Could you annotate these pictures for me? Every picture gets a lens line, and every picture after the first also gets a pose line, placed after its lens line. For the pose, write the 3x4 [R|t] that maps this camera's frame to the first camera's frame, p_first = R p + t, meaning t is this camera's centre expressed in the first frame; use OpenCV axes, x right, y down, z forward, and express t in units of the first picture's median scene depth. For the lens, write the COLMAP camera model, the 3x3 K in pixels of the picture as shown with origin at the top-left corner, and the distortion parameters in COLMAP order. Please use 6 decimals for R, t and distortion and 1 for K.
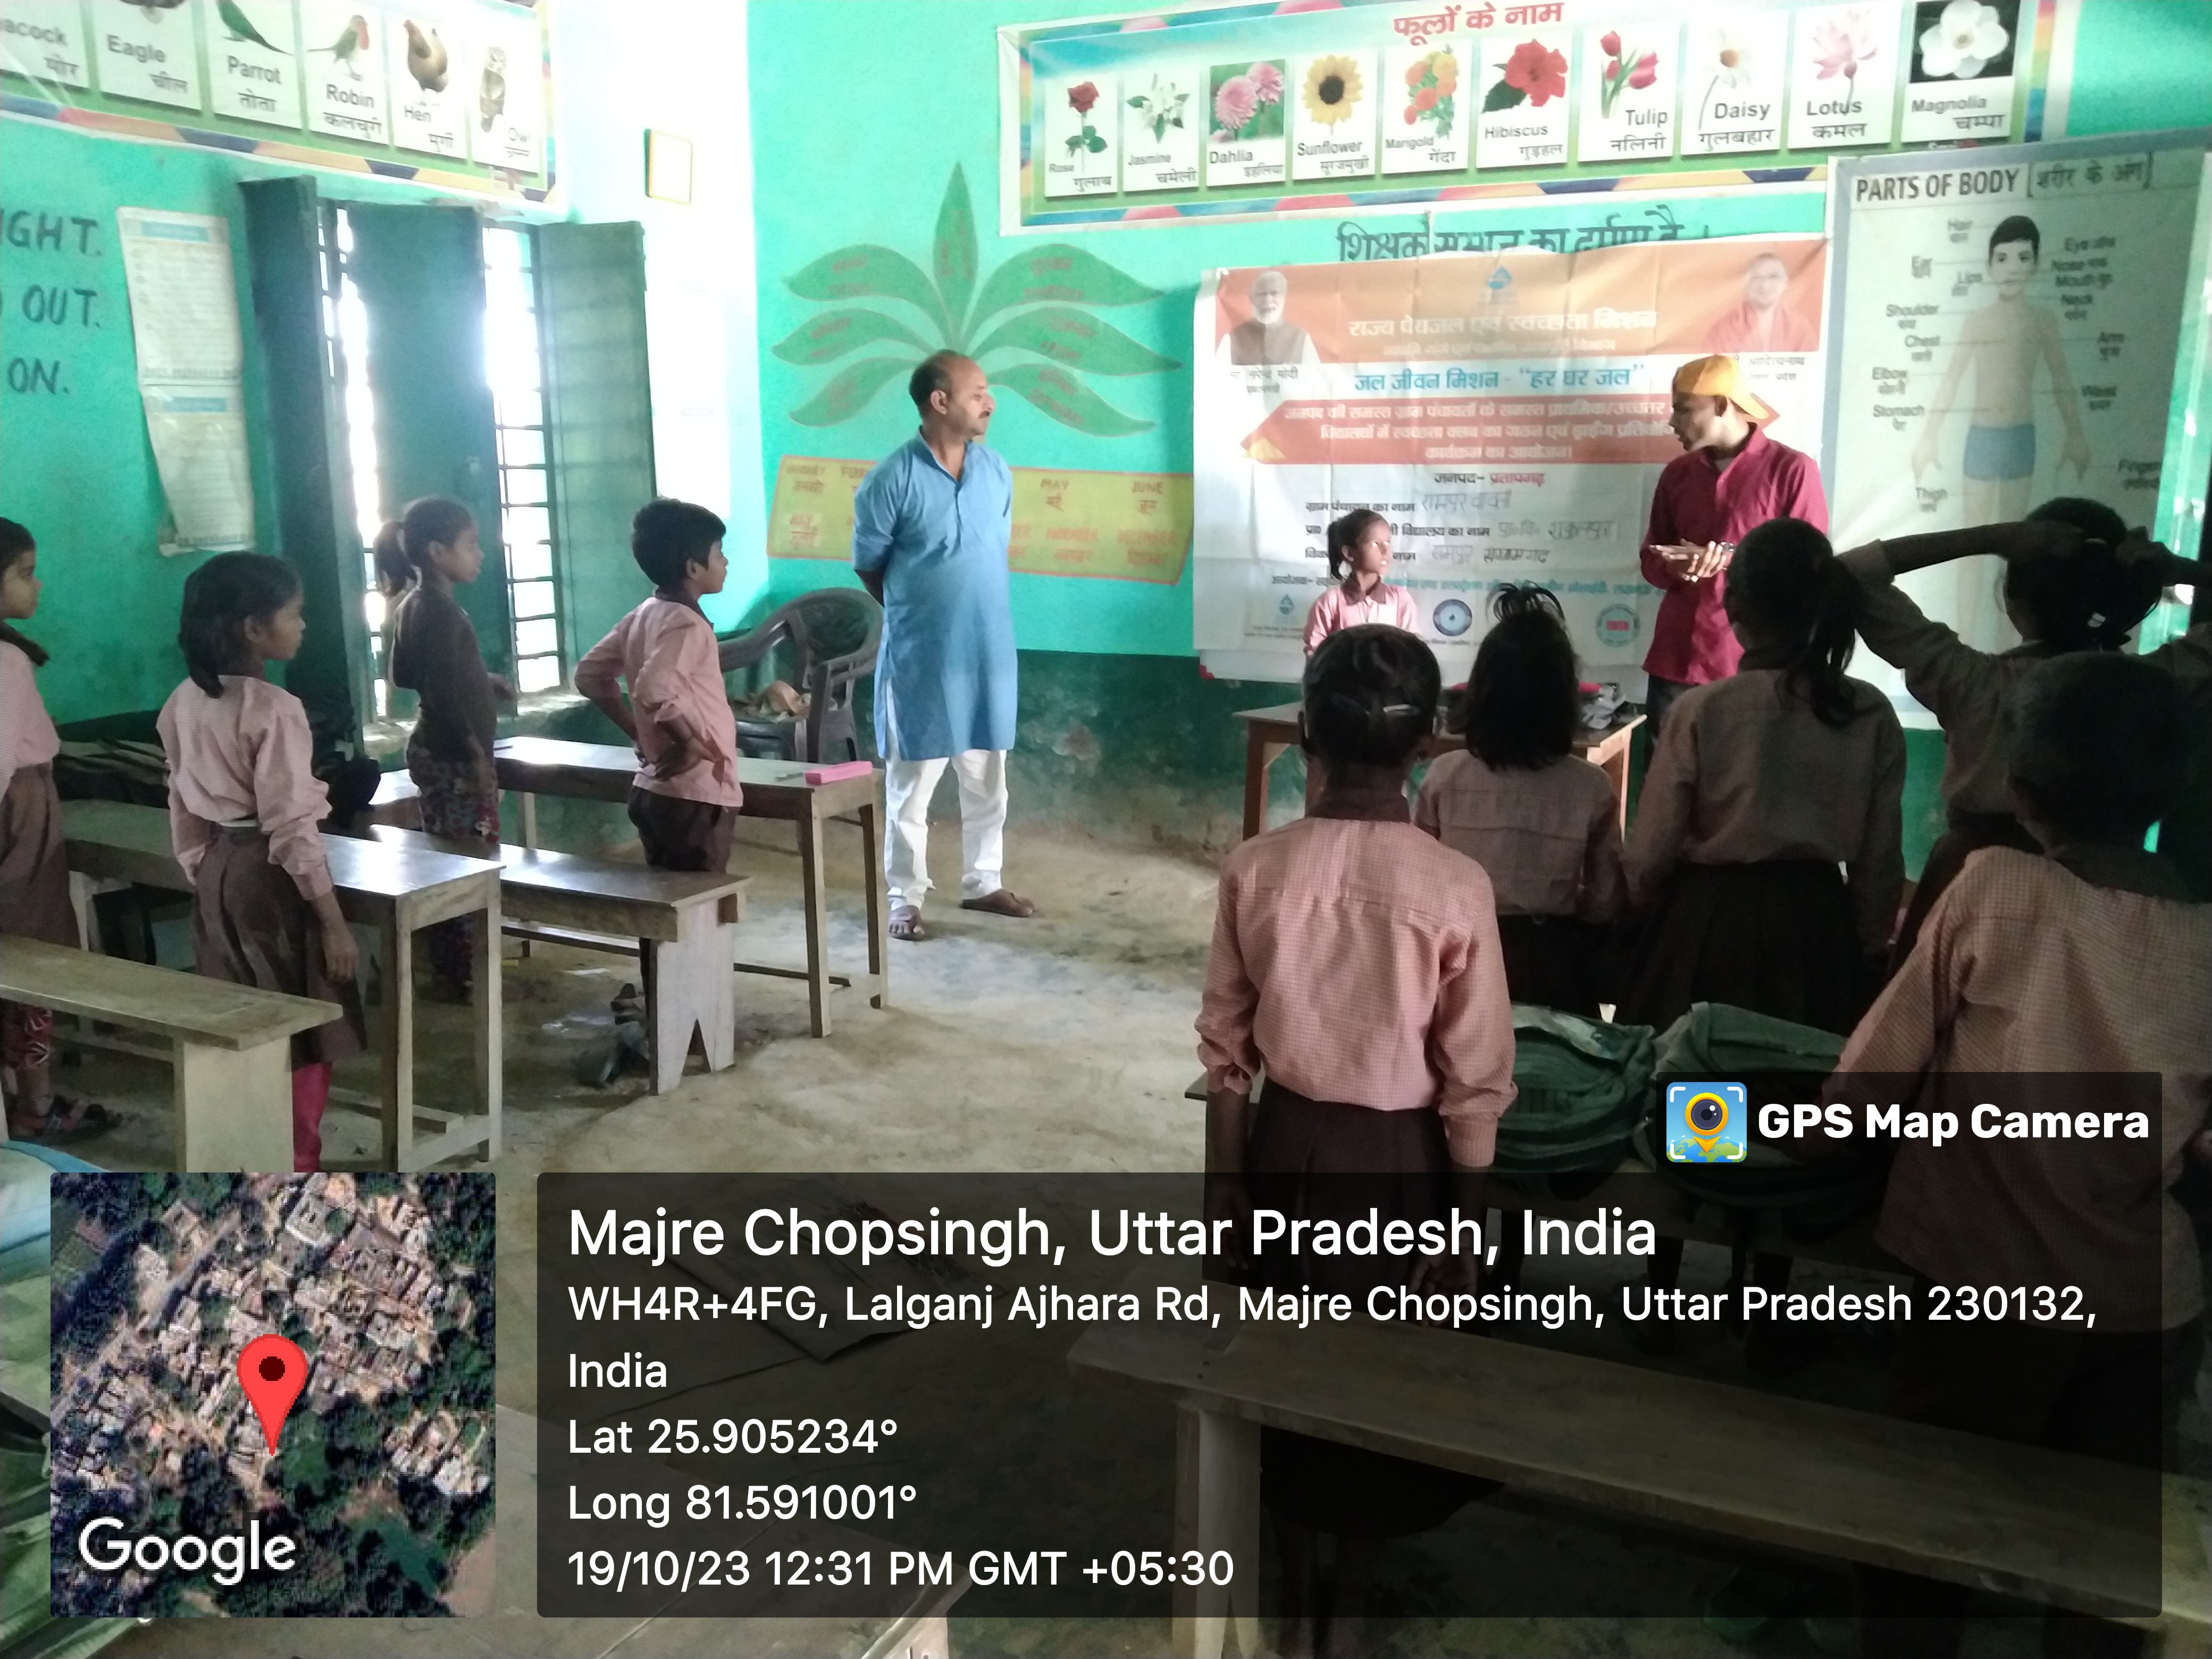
lens RADIAL K [[1931.1, 0, 1090.7], [0, 1931.1, 838.0], [0, 0, 1]] dist [0.081547, -0.076793]
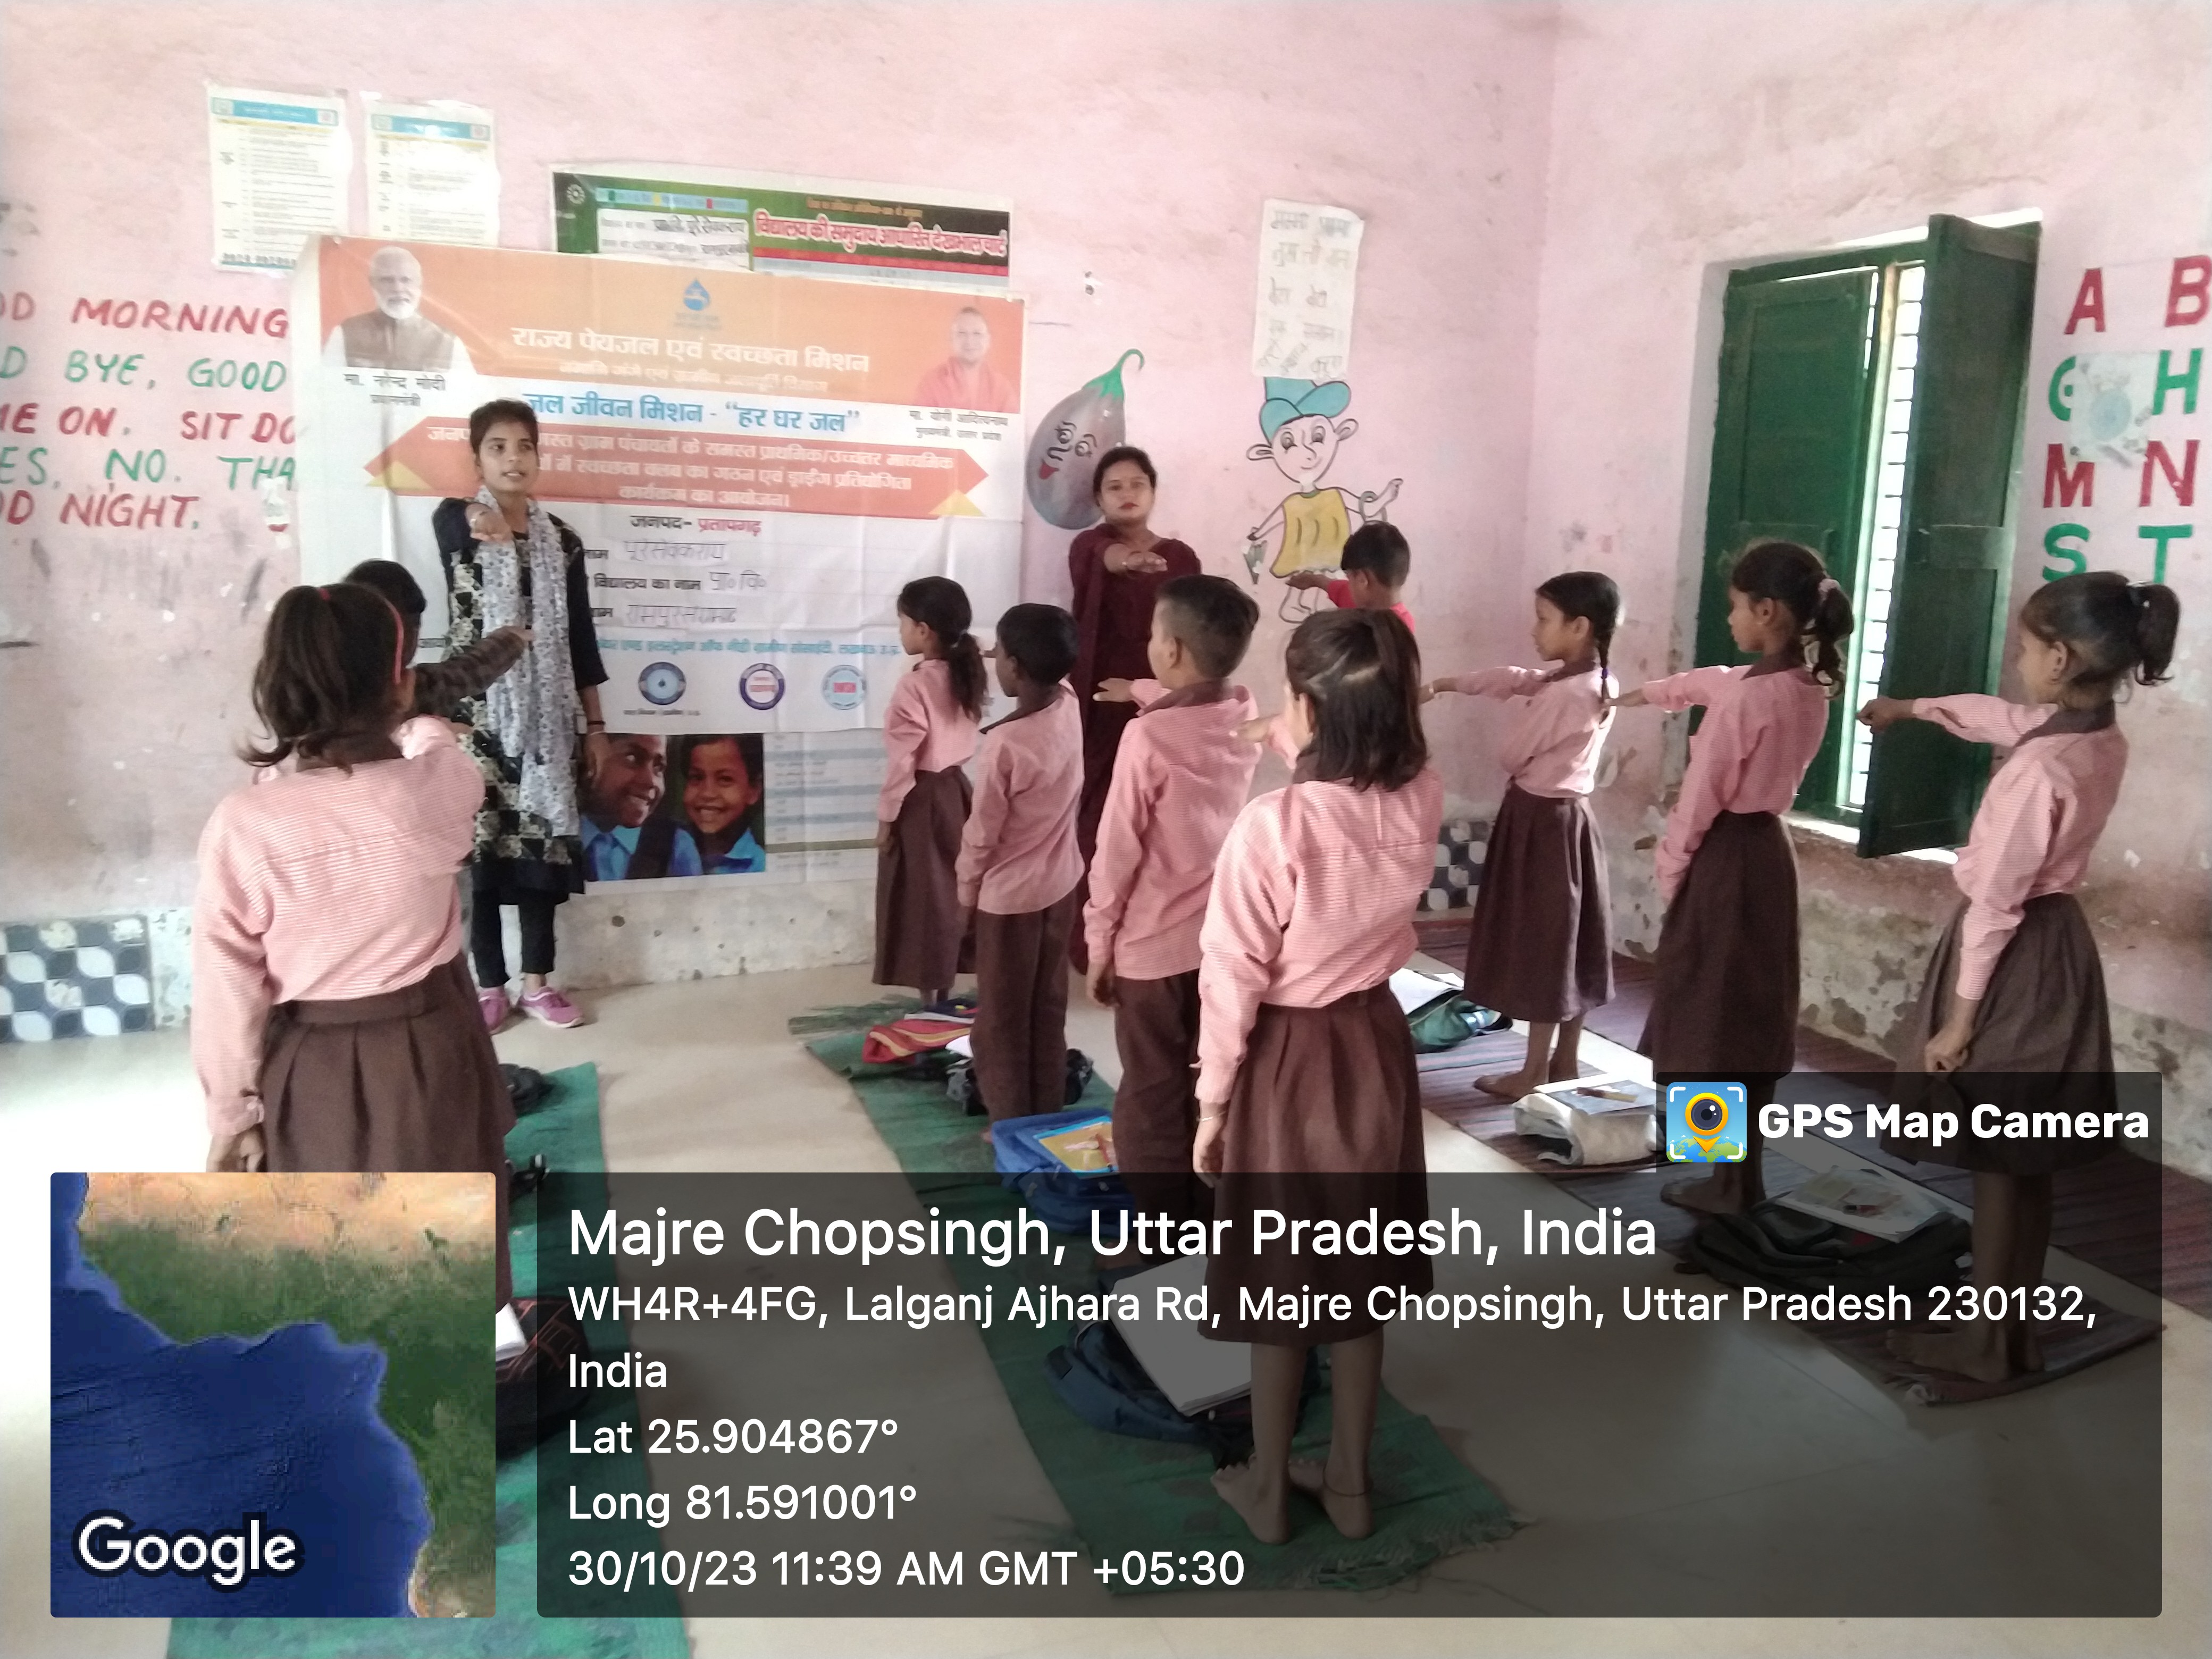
lens RADIAL K [[1931.1, 0, 1154.4], [0, 1931.1, 836.8], [0, 0, 1]] dist [0.081547, -0.076793]
pose [[0.652924, -0.088271, 0.752262, -0.332554], [0.116468, 0.993074, 0.015441, -0.034497], [-0.748415, 0.077533, 0.658683, 0.276082]]
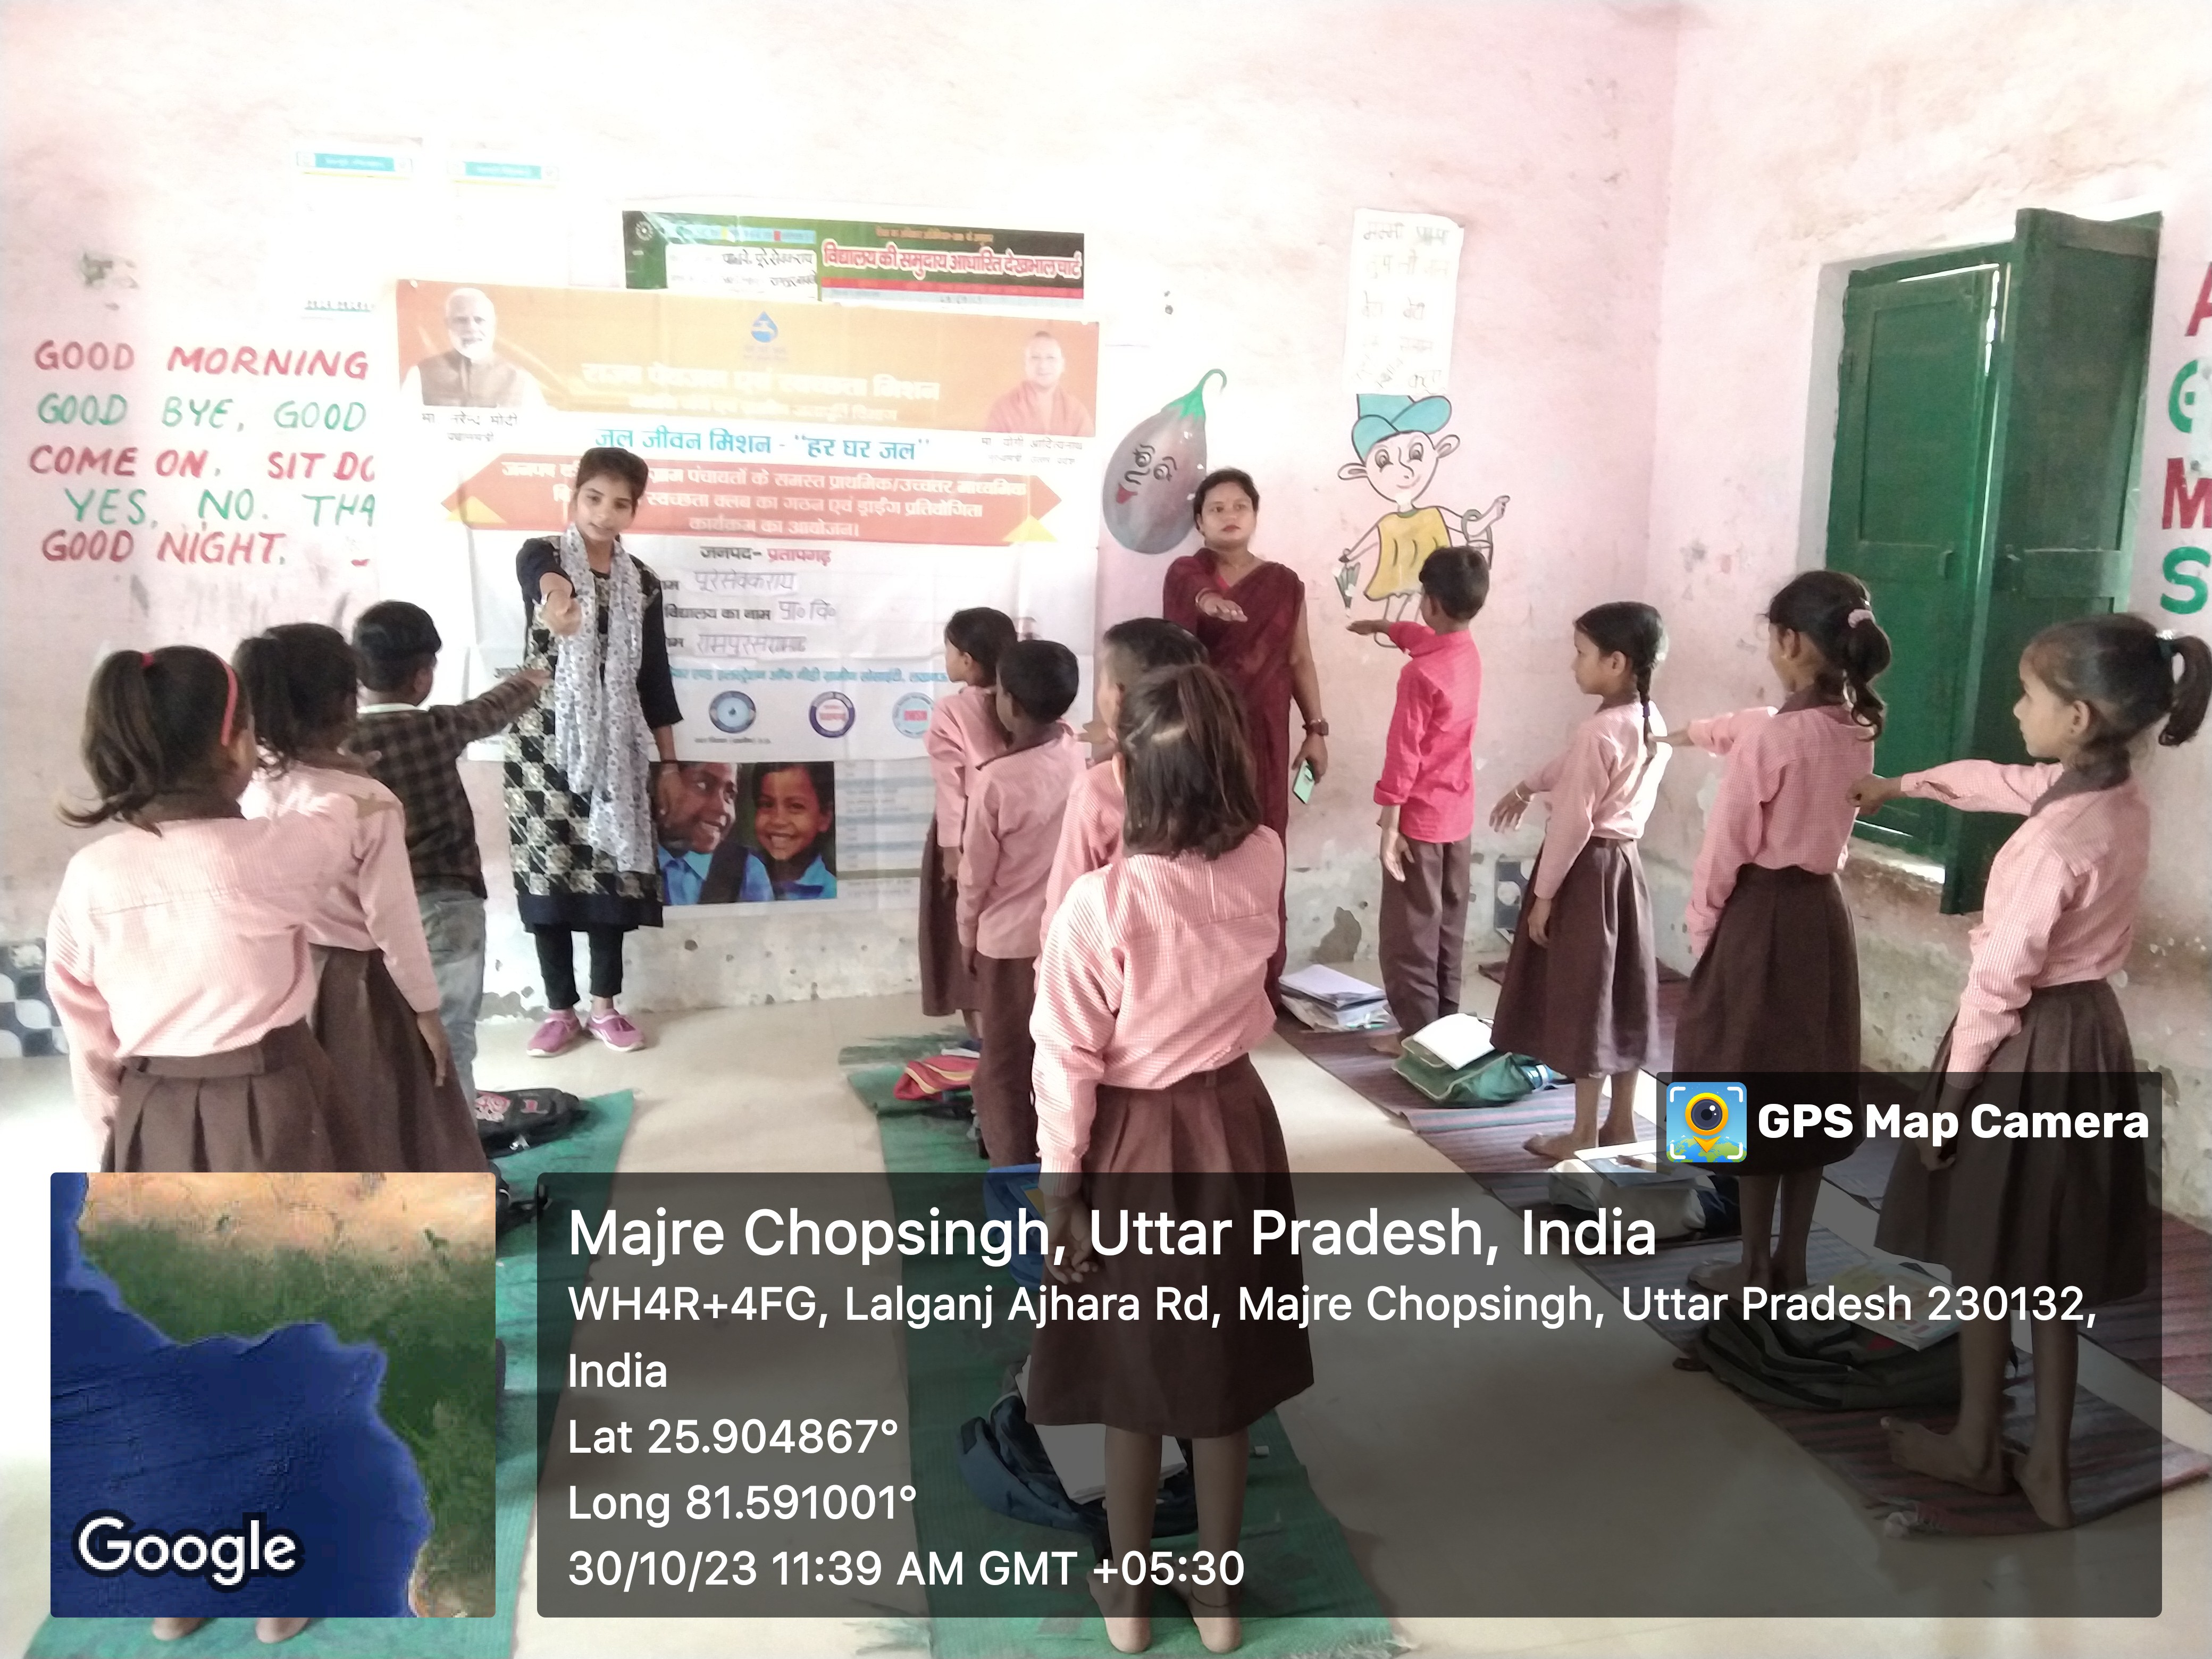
lens RADIAL K [[1931.1, 0, 1147.7], [0, 1931.1, 829.9], [0, 0, 1]] dist [0.081547, -0.076793]
pose [[0.758535, -0.074891, 0.647314, -0.243631], [0.102800, 0.994688, -0.005383, -0.037756], [-0.643472, 0.070627, 0.762204, 0.222801]]
